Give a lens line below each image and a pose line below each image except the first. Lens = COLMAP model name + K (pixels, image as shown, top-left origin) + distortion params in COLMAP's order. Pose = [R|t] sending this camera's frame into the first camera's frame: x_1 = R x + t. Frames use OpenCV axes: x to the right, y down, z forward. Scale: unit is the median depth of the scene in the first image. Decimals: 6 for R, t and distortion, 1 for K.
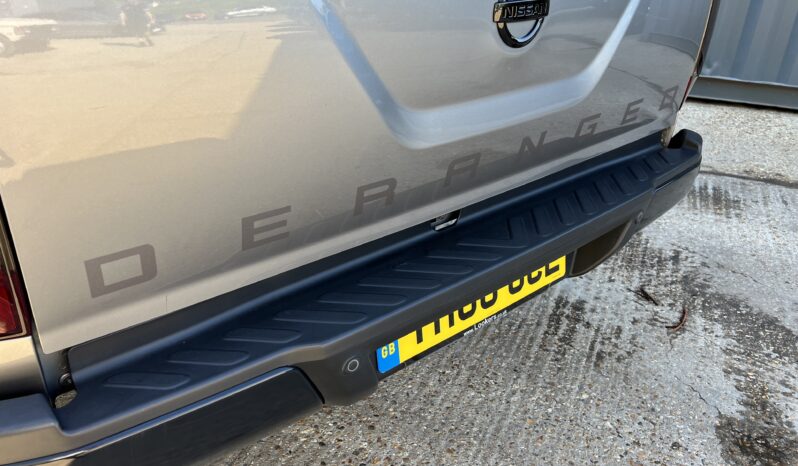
lens RADIAL K [[640.7, 0, 399.0], [0, 640.7, 233.0], [0, 0, 1]] dist [0.032716, -0.059456]
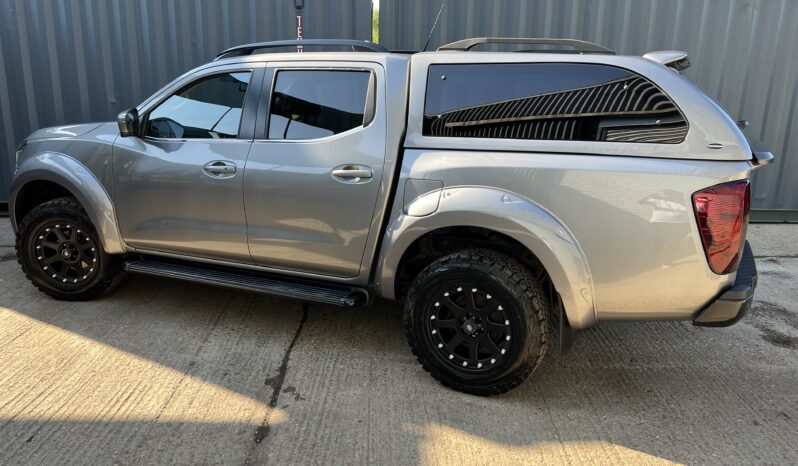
lens RADIAL K [[621.2, 0, 396.5], [0, 621.2, 238.2], [0, 0, 1]] dist [0.050142, -0.069149]
pose [[0.927422, -0.109325, 0.357683, -1.274254], [0.186383, 0.964214, -0.188556, 0.096093], [-0.324269, 0.241536, 0.914609, -0.657511]]
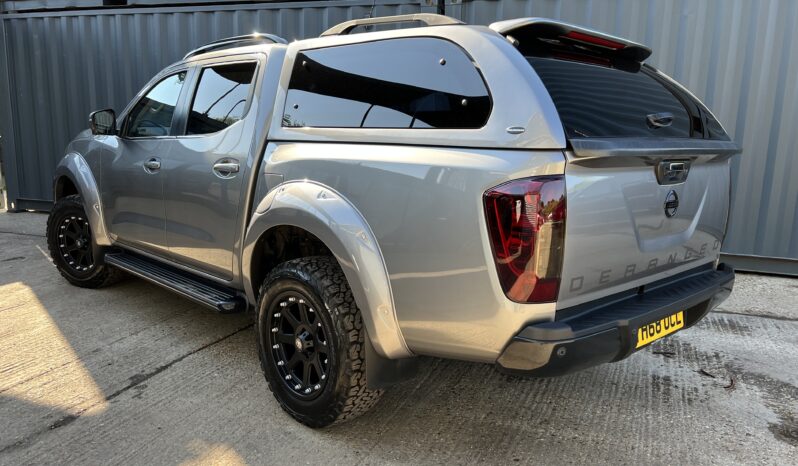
lens RADIAL K [[628.8, 0, 399.0], [0, 628.8, 233.0], [0, 0, 1]] dist [0.010530, -0.002566]
pose [[0.999618, -0.013779, 0.023950, -0.432379], [0.020323, 0.953902, -0.299429, 0.227437], [-0.018720, 0.299802, 0.953818, -0.619288]]
